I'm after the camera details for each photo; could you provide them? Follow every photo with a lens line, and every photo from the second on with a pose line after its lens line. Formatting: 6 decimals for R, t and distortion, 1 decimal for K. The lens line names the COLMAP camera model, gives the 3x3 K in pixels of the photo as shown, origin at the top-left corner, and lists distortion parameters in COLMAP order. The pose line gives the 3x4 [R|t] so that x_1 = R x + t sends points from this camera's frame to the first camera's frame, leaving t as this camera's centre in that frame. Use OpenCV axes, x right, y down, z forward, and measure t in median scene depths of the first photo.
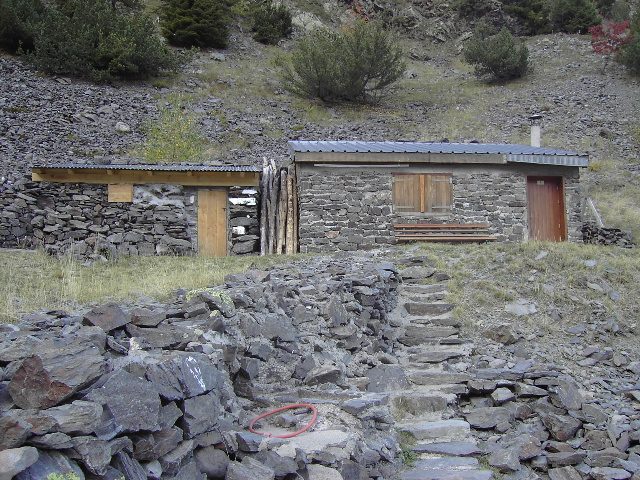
lens RADIAL K [[654.9, 0, 320.0], [0, 654.9, 240.0], [0, 0, 1]] dist [-0.120813, 0.005786]
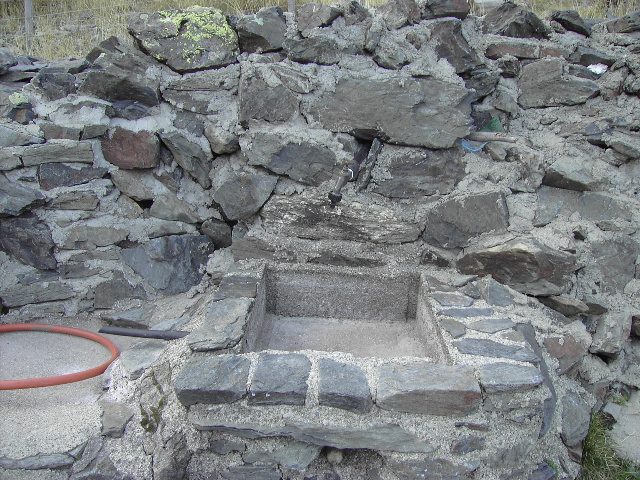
lens RADIAL K [[654.9, 0, 320.0], [0, 654.9, 240.0], [0, 0, 1]] dist [-0.120813, 0.005786]
pose [[0.471159, 0.265256, -0.841218, 0.162290], [0.047827, 0.944624, 0.324650, 0.049614], [0.880751, -0.193194, 0.432382, 0.480064]]
